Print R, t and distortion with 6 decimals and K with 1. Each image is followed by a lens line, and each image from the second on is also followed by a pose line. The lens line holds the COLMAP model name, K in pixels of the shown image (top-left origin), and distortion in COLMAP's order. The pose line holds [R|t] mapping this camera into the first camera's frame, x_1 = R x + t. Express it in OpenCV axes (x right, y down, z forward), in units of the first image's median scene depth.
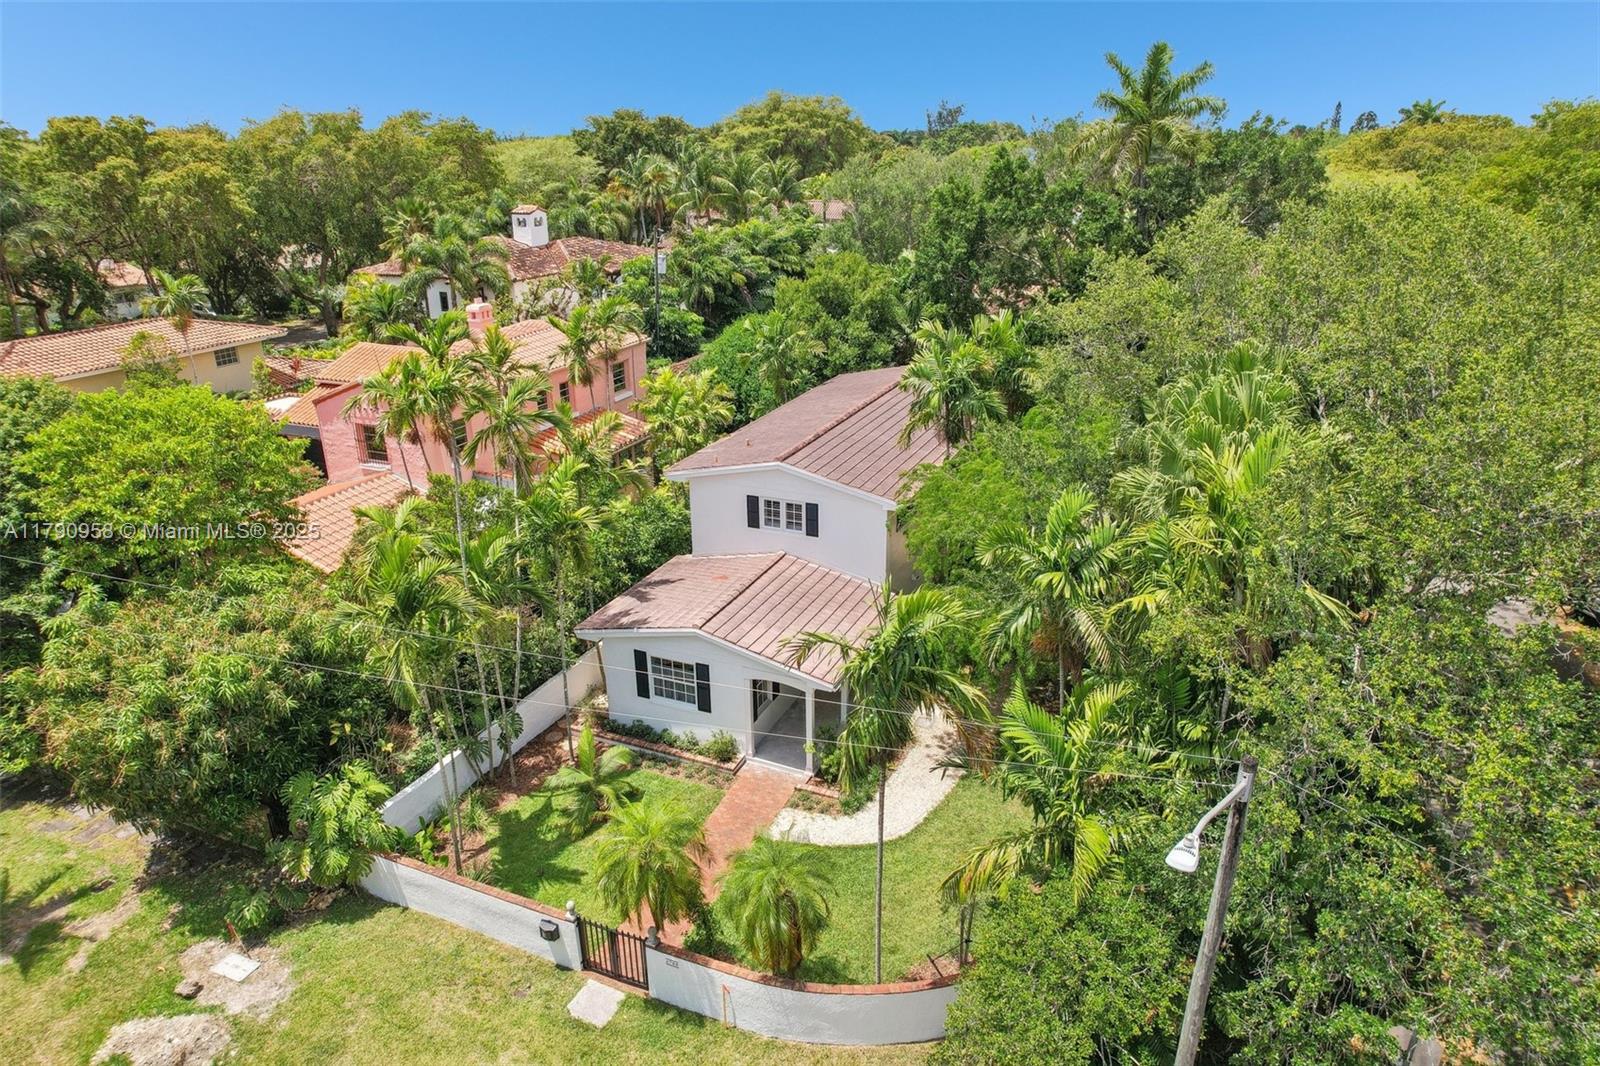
lens RADIAL K [[1036.6, 0, 800.0], [0, 1036.6, 533.0], [0, 0, 1]] dist [-0.082724, 0.074337]
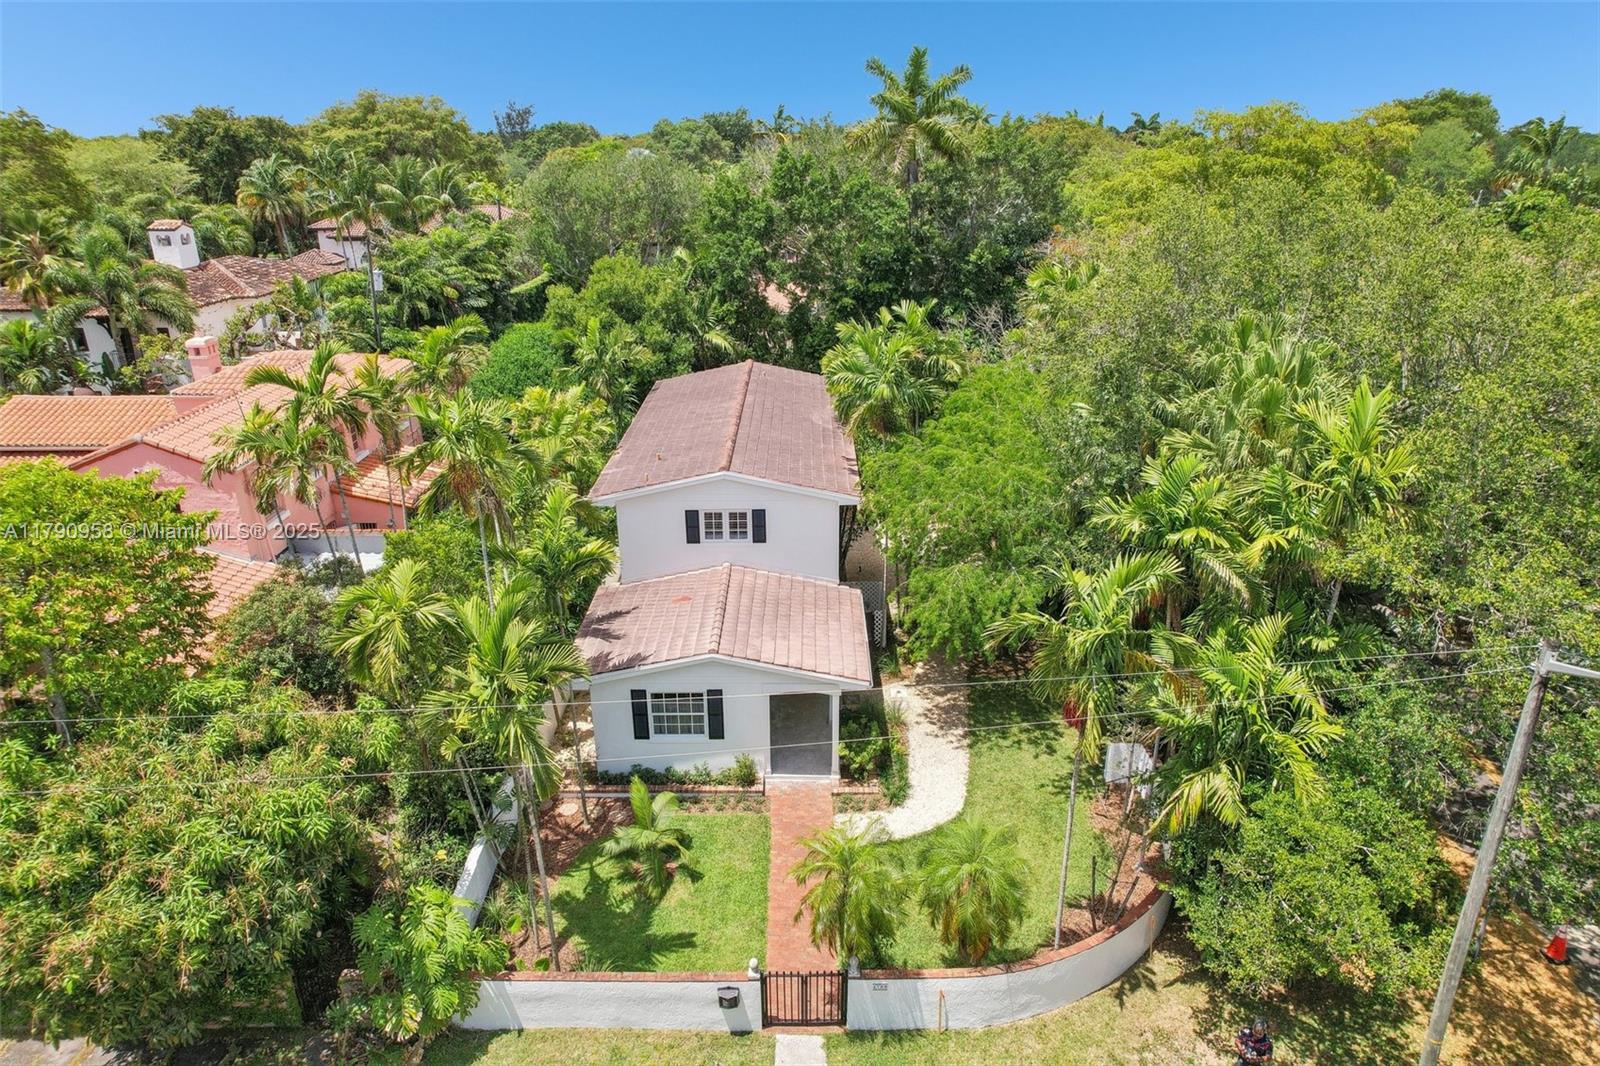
lens RADIAL K [[1036.6, 0, 800.0], [0, 1036.6, 533.0], [0, 0, 1]] dist [-0.082724, 0.074337]
pose [[0.915891, -0.141819, 0.375541, -0.321127], [0.142153, 0.989477, 0.026975, -0.027090], [-0.375415, 0.028678, 0.926413, 0.077151]]
